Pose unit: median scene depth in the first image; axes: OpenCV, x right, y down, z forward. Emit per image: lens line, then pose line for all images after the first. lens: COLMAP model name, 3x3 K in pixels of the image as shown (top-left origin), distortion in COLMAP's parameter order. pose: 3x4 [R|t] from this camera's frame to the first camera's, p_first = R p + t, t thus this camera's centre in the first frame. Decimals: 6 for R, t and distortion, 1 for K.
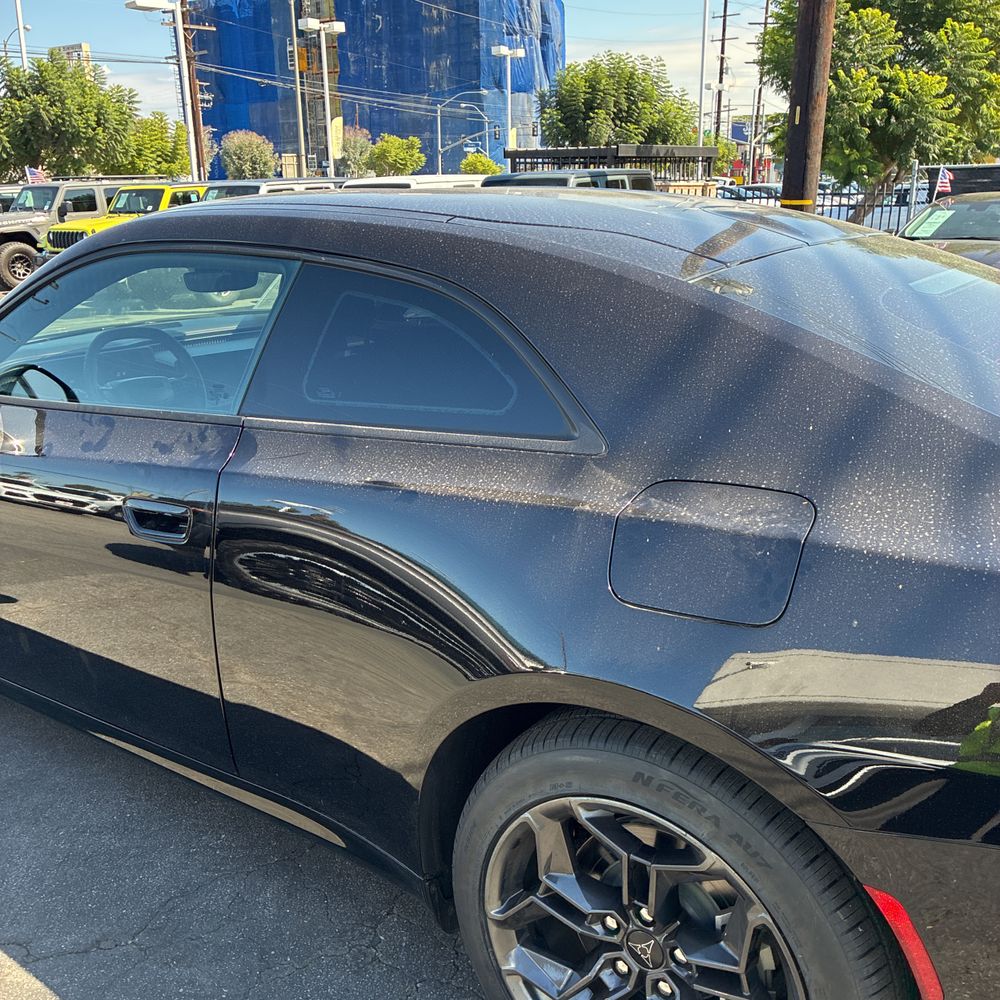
lens RADIAL K [[1015.6, 0, 501.5], [0, 1015.6, 499.5], [0, 0, 1]] dist [0.034430, -0.018123]
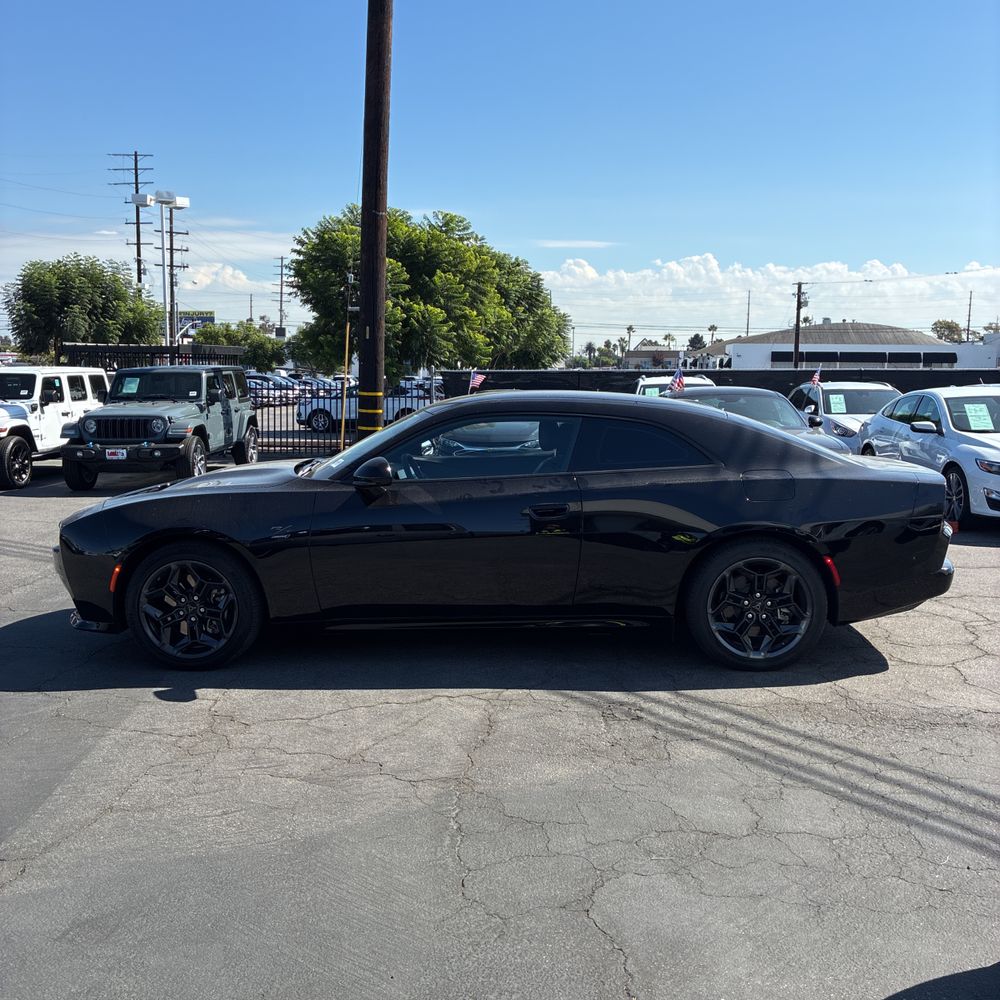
lens RADIAL K [[1029.2, 0, 500.9], [0, 1029.2, 526.5], [0, 0, 1]] dist [0.000657, -0.008291]
pose [[0.837965, -0.061003, 0.542304, -0.130642], [0.142905, 0.983585, -0.110174, 0.022520], [-0.526681, 0.169820, 0.832928, -0.078101]]
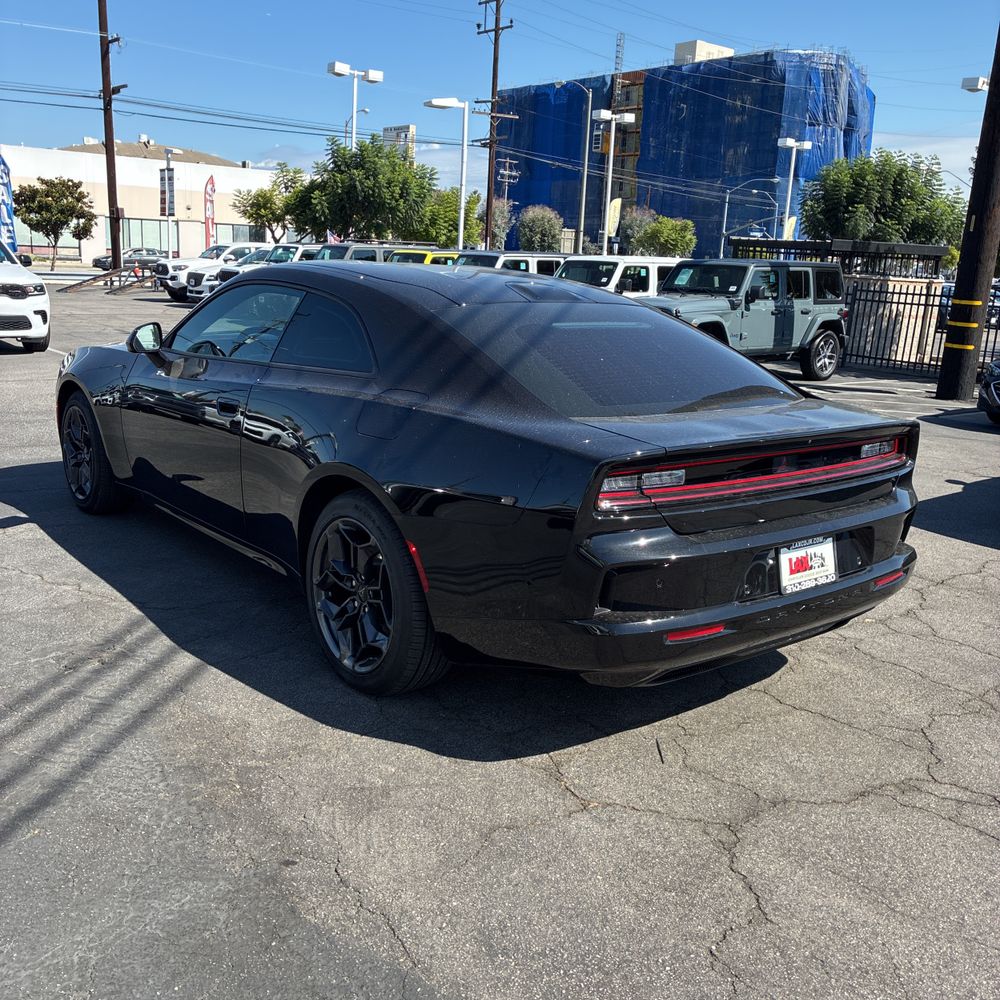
lens RADIAL K [[1022.9, 0, 489.3], [0, 1022.9, 498.4], [0, 0, 1]] dist [0.010138, 0.030232]
pose [[0.955822, 0.126719, -0.265228, 0.051443], [-0.145229, 0.988067, -0.051297, 0.015978], [0.255563, 0.087549, 0.962820, -0.059415]]
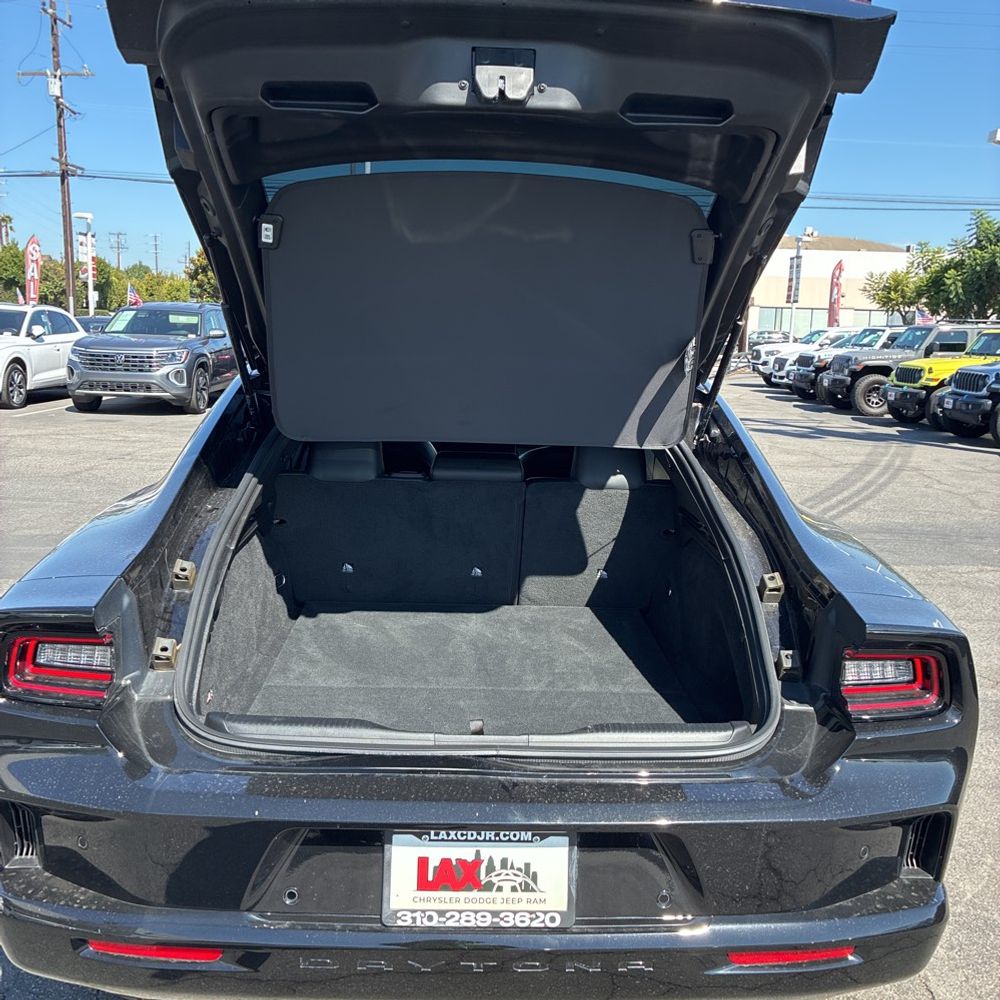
lens RADIAL K [[1012.9, 0, 488.2], [0, 1012.9, 497.3], [0, 0, 1]] dist [0.012460, 0.024788]
pose [[0.592477, 0.175837, -0.786163, 0.094965], [-0.277183, 0.960798, 0.006003, -0.007516], [0.756400, 0.214355, 0.617990, 0.016484]]
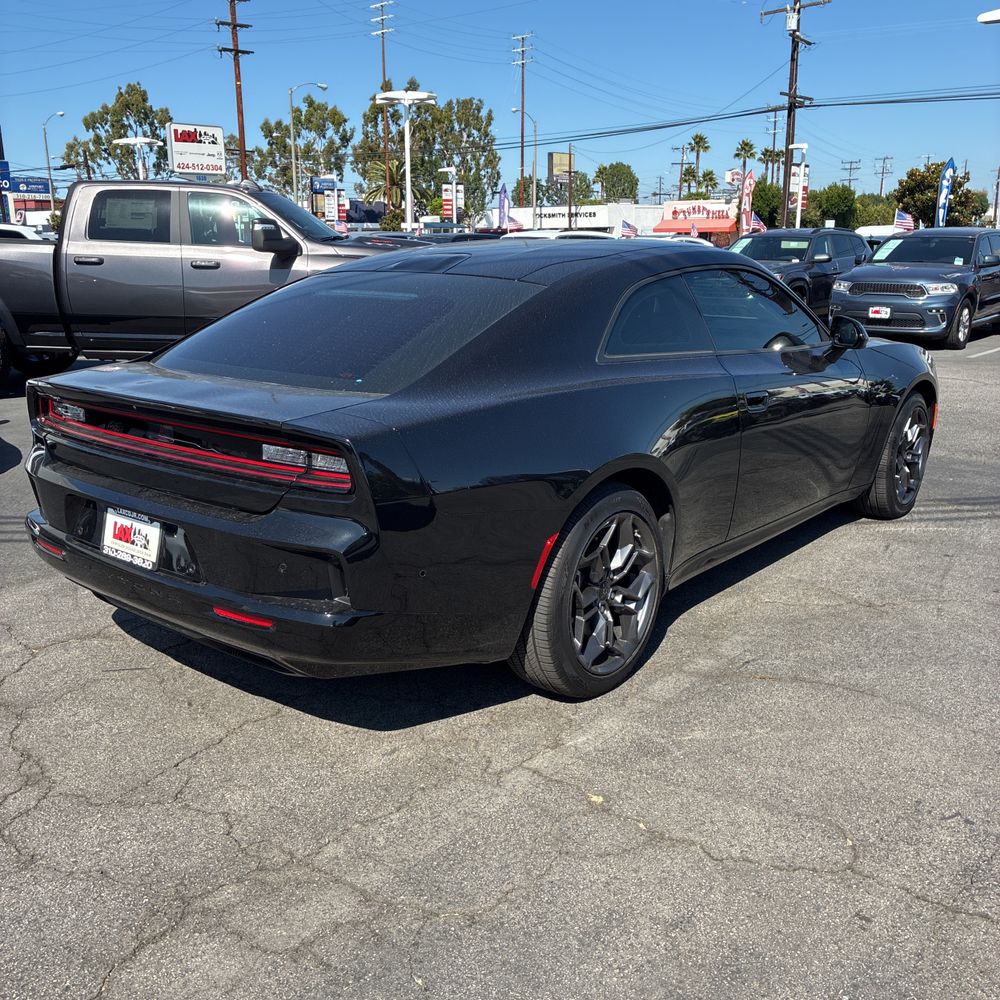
lens RADIAL K [[1007.2, 0, 481.1], [0, 1007.2, 498.3], [0, 0, 1]] dist [0.035331, -0.015867]
pose [[-0.083744, 0.268169, -0.959725, 0.148898], [-0.290711, 0.914637, 0.280938, -0.029749], [0.953139, 0.302530, 0.001364, 0.085878]]
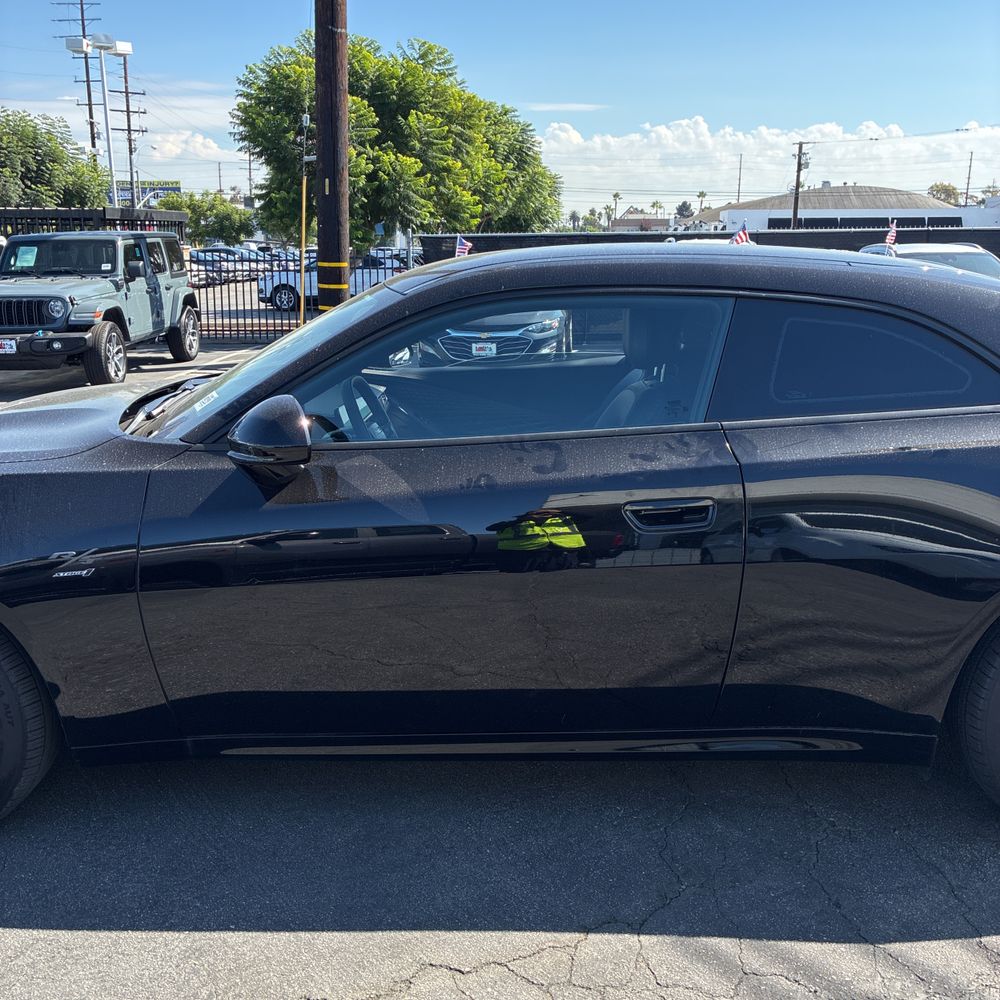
lens RADIAL K [[1048.0, 0, 470.0], [0, 1048.0, 481.8], [0, 0, 1]] dist [-0.052506, 0.187941]
pose [[0.845059, -0.109062, 0.523432, -0.079286], [0.151180, 0.987766, -0.038262, -0.000418], [-0.512855, 0.111466, 0.851208, 0.005655]]
